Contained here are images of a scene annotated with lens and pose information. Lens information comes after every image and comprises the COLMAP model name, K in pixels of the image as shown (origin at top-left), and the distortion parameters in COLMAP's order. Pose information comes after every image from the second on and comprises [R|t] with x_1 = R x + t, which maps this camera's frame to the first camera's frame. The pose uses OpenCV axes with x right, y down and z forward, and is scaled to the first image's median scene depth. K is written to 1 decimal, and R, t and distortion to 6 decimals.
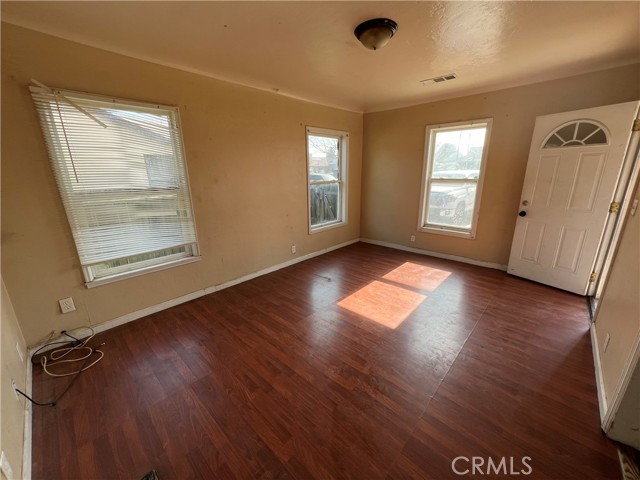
lens RADIAL K [[255.3, 0, 321.2], [0, 255.3, 241.4], [0, 0, 1]] dist [-0.000222, 0.000146]
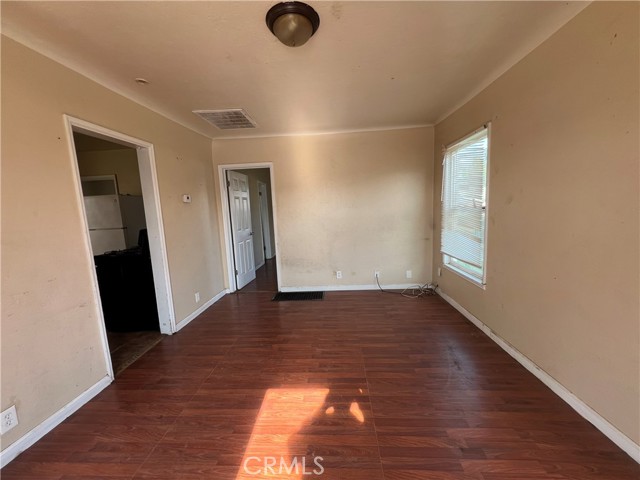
lens RADIAL K [[255.3, 0, 321.2], [0, 255.3, 241.4], [0, 0, 1]] dist [-0.000222, 0.000146]
pose [[-0.772206, 0.130692, -0.621786, 0.570063], [-0.113630, 0.934433, 0.337526, -0.373004], [0.625129, 0.331293, -0.706724, 1.454113]]
